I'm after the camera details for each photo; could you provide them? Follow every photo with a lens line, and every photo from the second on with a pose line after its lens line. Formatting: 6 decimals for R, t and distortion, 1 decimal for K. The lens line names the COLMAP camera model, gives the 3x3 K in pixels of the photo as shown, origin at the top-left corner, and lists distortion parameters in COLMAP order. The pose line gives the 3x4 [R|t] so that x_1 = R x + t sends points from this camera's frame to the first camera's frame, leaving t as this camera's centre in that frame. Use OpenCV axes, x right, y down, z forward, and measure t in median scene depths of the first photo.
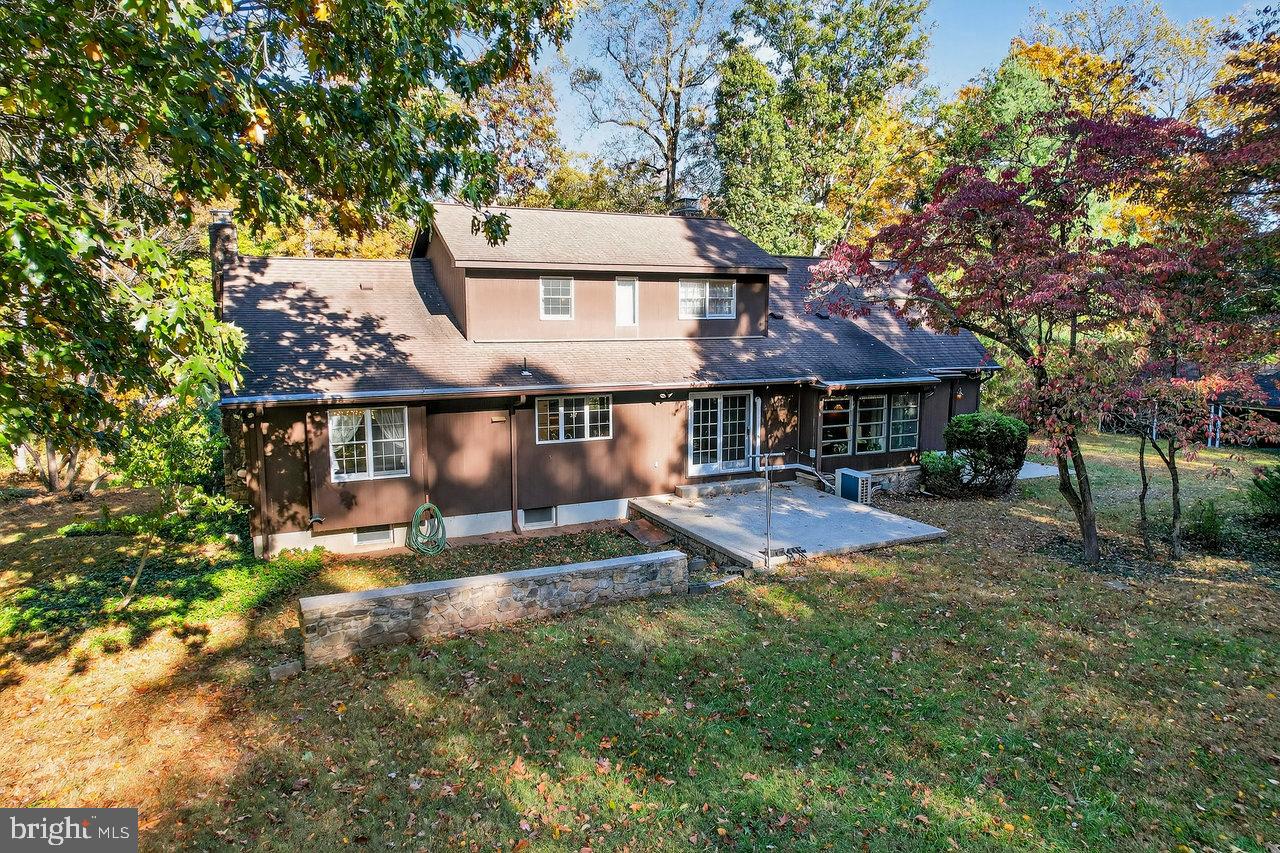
lens RADIAL K [[863.9, 0, 640.0], [0, 863.9, 356.1], [0, 0, 1]] dist [-0.069749, 0.066588]
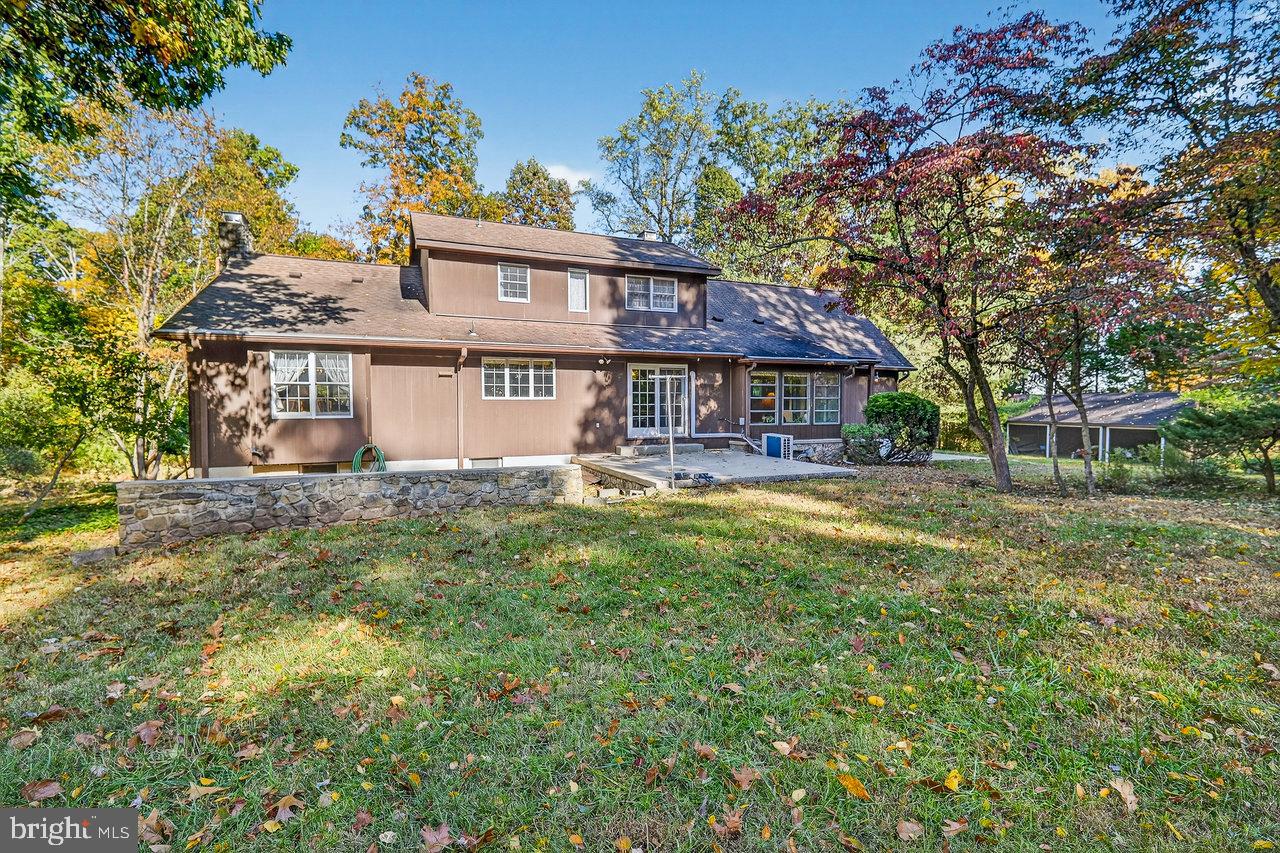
lens RADIAL K [[605.4, 0, 647.2], [0, 605.4, 401.2], [0, 0, 1]] dist [-0.002788, -0.000876]
pose [[0.999317, -0.006000, -0.036471, 0.111863], [0.003783, 0.998159, -0.060539, 0.142520], [0.036767, 0.060360, 0.997499, 0.215947]]
